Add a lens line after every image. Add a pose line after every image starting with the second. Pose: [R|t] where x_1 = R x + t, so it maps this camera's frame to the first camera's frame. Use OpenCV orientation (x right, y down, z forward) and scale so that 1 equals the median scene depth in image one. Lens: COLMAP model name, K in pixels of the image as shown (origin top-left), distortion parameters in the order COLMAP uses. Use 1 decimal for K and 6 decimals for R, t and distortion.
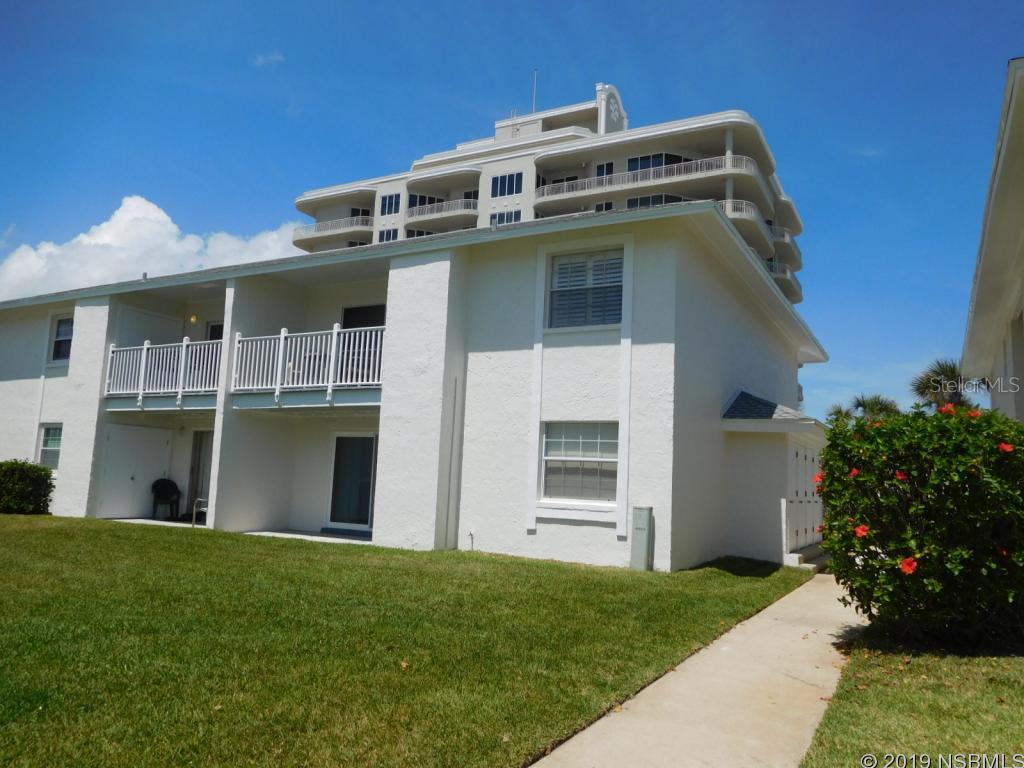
lens RADIAL K [[759.9, 0, 520.9], [0, 759.9, 381.0], [0, 0, 1]] dist [-0.024340, 0.003845]
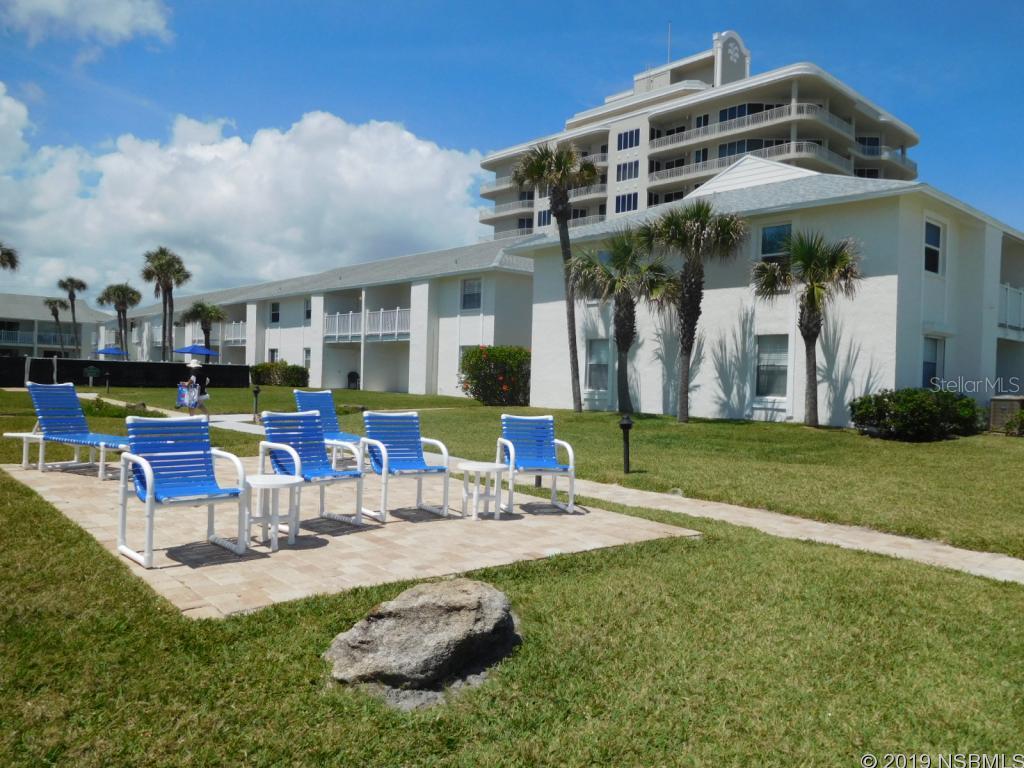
lens RADIAL K [[759.9, 0, 505.4], [0, 759.9, 381.5], [0, 0, 1]] dist [-0.024340, 0.003845]
pose [[0.941186, -0.010740, -0.337718, 0.243227], [0.053852, 0.991487, 0.118551, -0.028723], [0.333570, -0.129766, 0.933752, -0.323802]]
